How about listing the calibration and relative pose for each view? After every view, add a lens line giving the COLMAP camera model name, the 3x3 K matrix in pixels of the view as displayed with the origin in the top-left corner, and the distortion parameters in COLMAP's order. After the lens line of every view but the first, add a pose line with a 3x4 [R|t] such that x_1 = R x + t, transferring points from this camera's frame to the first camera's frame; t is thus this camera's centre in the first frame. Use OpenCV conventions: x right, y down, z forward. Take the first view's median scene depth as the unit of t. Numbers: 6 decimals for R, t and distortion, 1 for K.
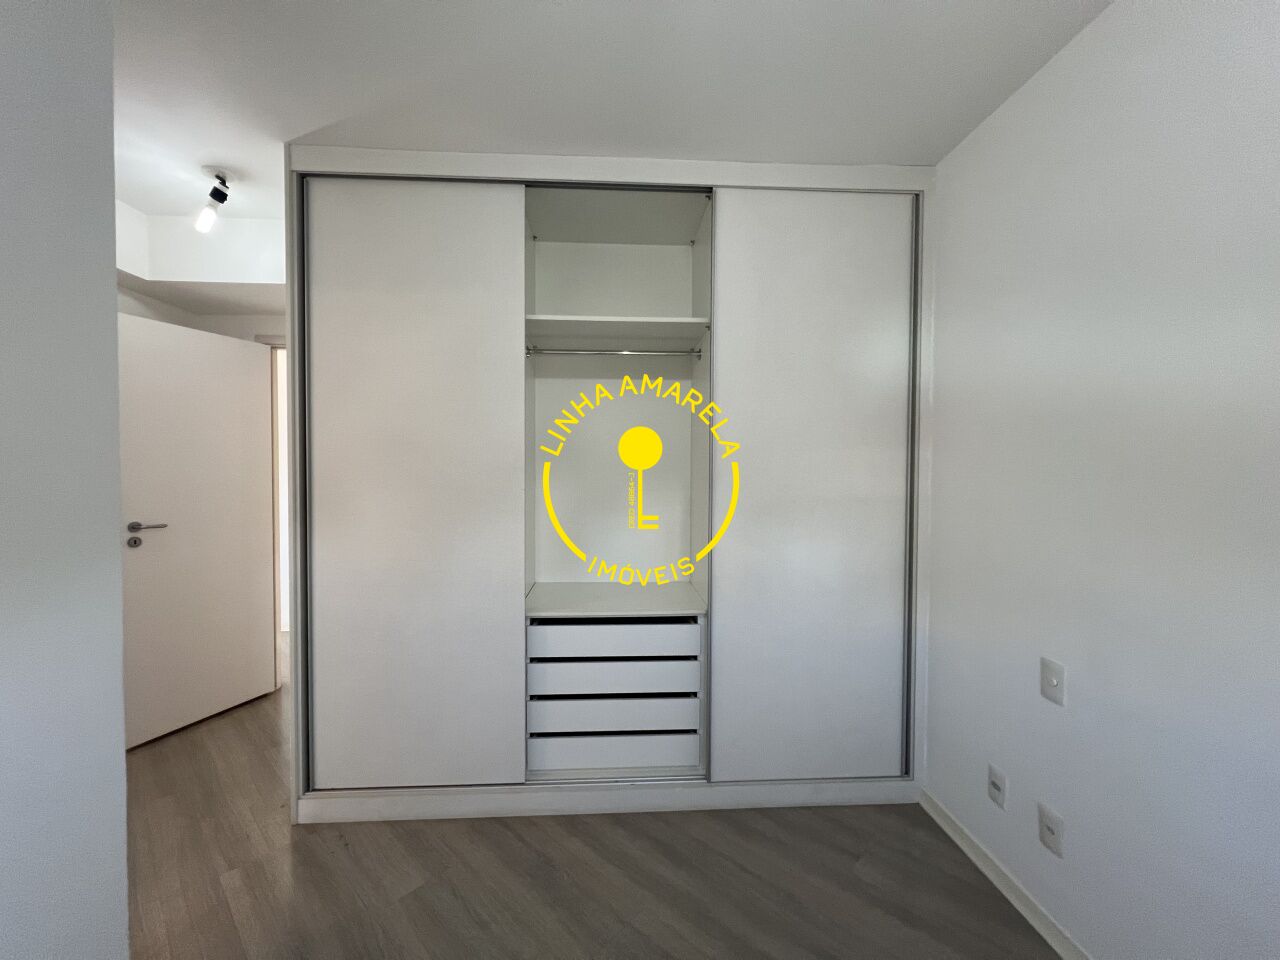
lens RADIAL K [[511.2, 0, 637.0], [0, 511.2, 479.3], [0, 0, 1]] dist [-0.002011, 0.000353]
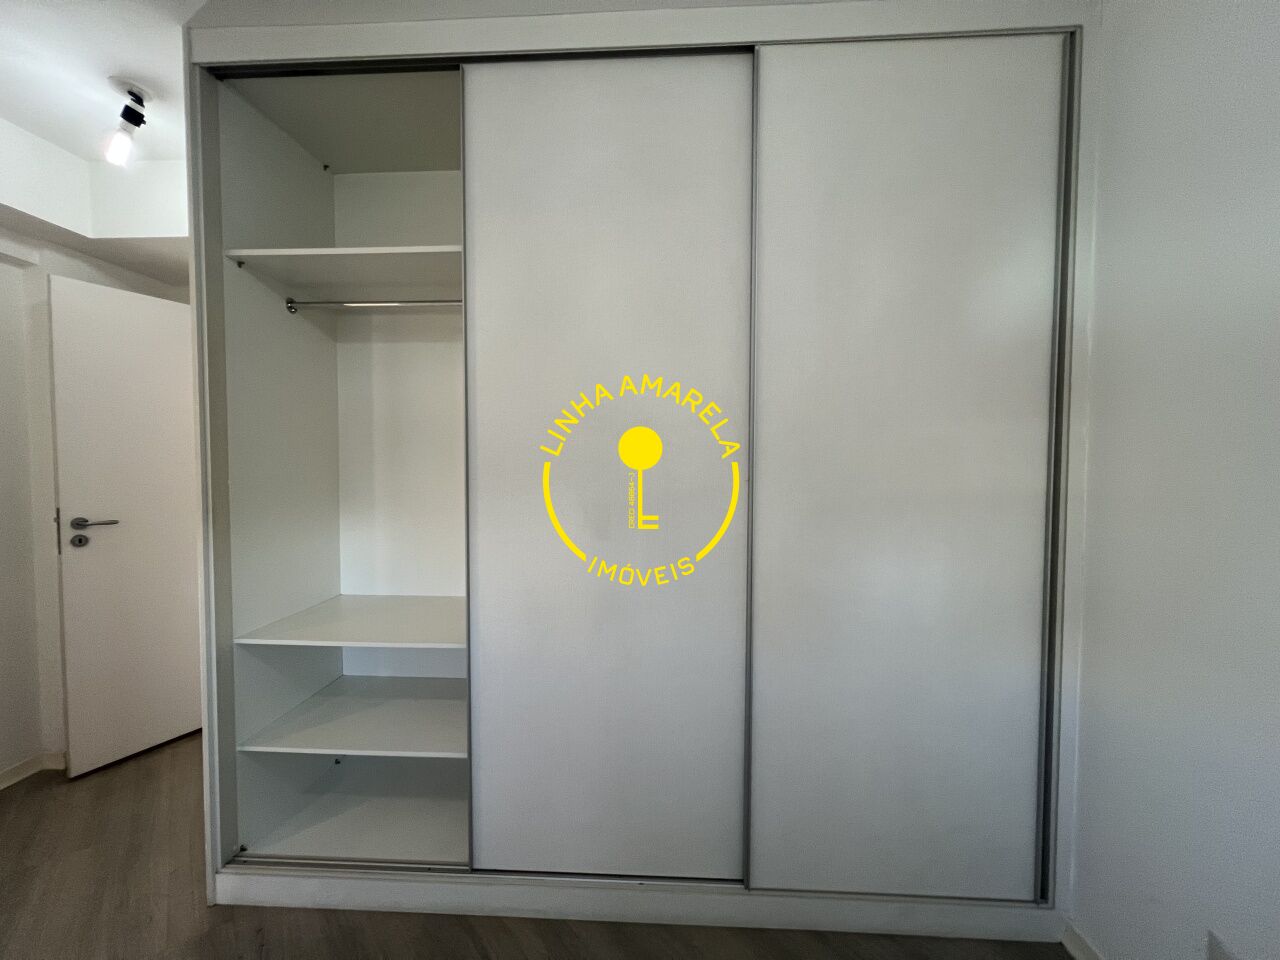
lens RADIAL K [[511.2, 0, 636.7], [0, 511.2, 478.5], [0, 0, 1]] dist [-0.002011, 0.000353]
pose [[0.994600, 0.000698, -0.103785, 0.061164], [0.000751, 0.999903, 0.013925, 0.006664], [0.103785, -0.013928, 0.994502, 0.284699]]
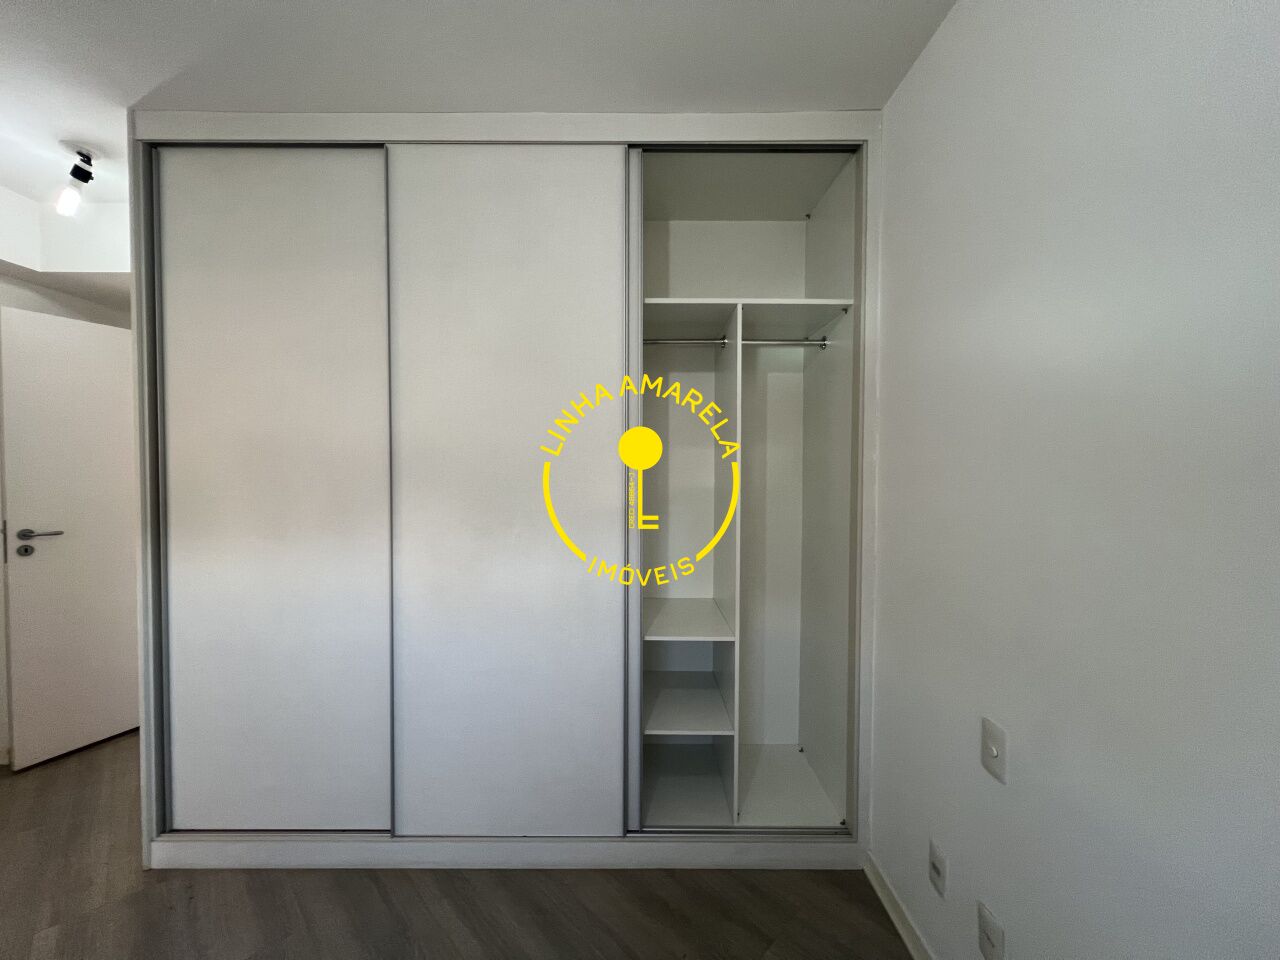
lens RADIAL K [[513.0, 0, 636.9], [0, 513.0, 479.3], [0, 0, 1]] dist [-0.001802, -0.000137]
pose [[0.998587, 0.000042, -0.053134, 0.231623], [0.000172, 0.999992, 0.004022, -0.014415], [0.053134, -0.004025, 0.998579, 0.143910]]
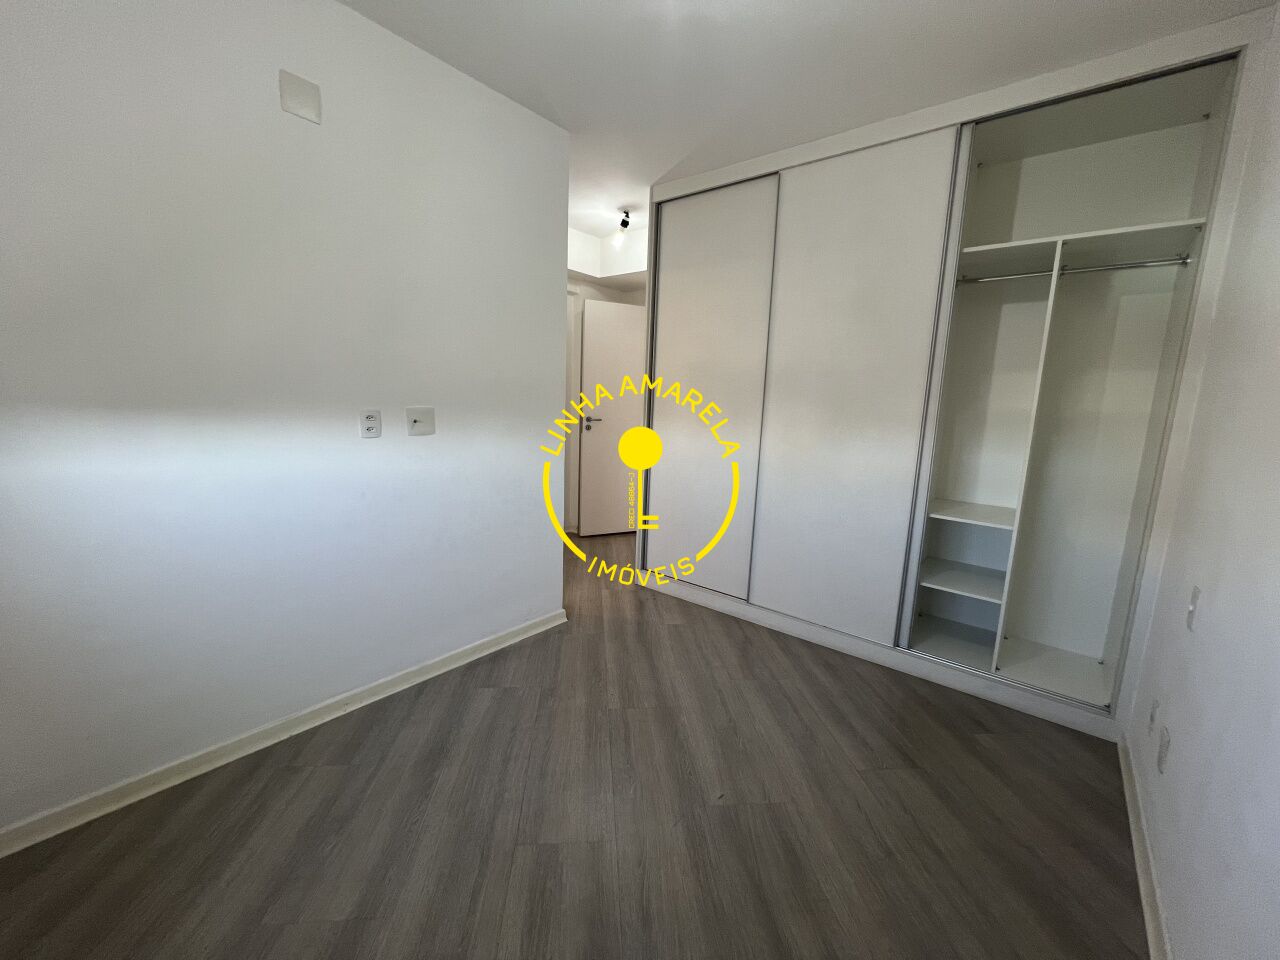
lens RADIAL K [[513.0, 0, 635.9], [0, 513.0, 479.3], [0, 0, 1]] dist [-0.001802, -0.000137]
pose [[0.732367, 0.129549, -0.668473, 0.485549], [-0.047838, 0.989097, 0.139276, 0.050894], [0.679228, -0.070023, 0.730580, -0.299666]]
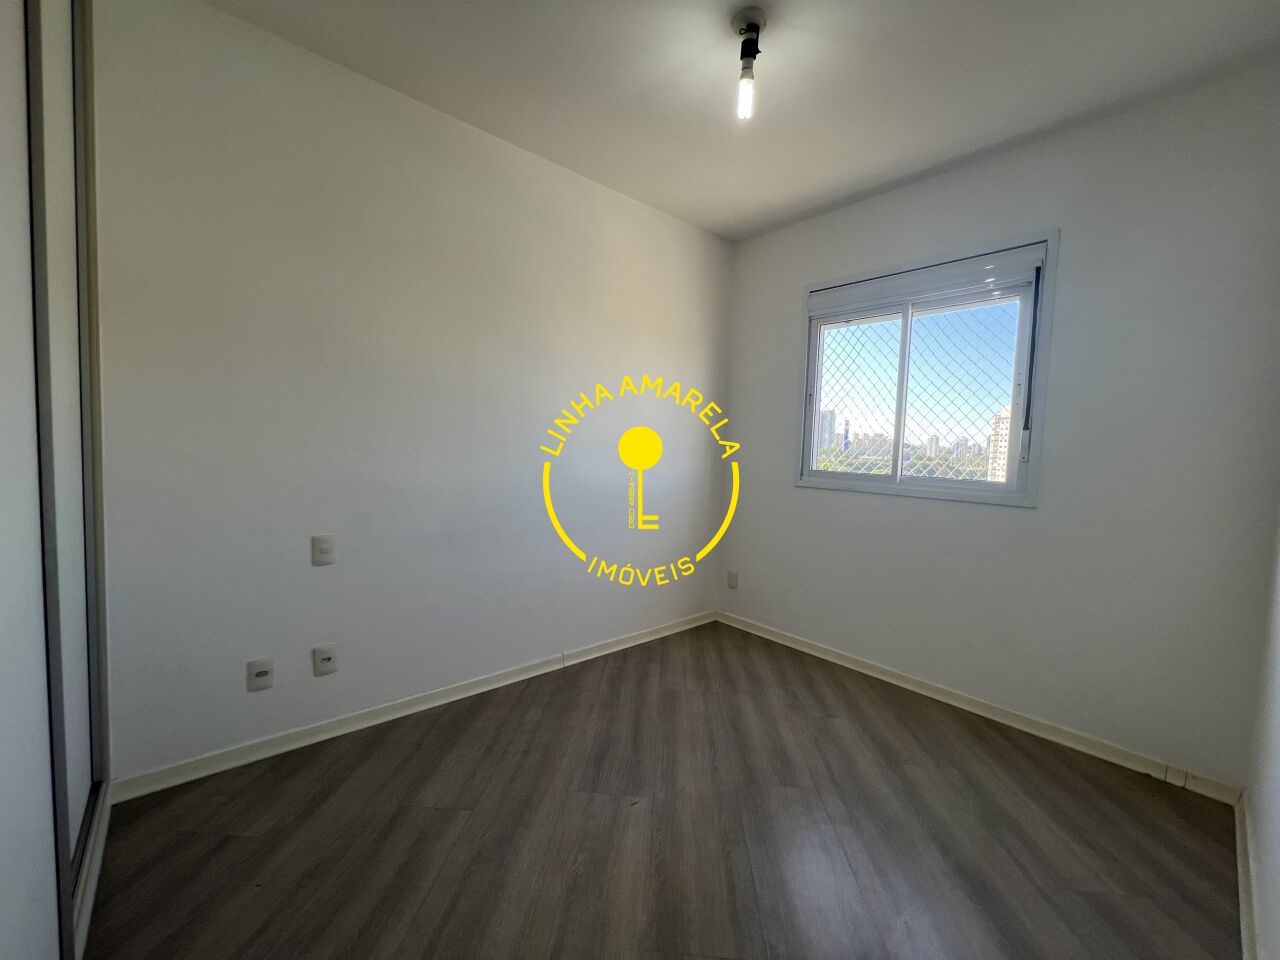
lens RADIAL K [[513.0, 0, 633.0], [0, 513.0, 484.2], [0, 0, 1]] dist [-0.001802, -0.000137]
pose [[-0.613071, -0.083480, 0.785605, -0.527205], [-0.022326, 0.995835, 0.088396, 0.065302], [-0.789712, 0.036654, -0.612382, 0.871339]]
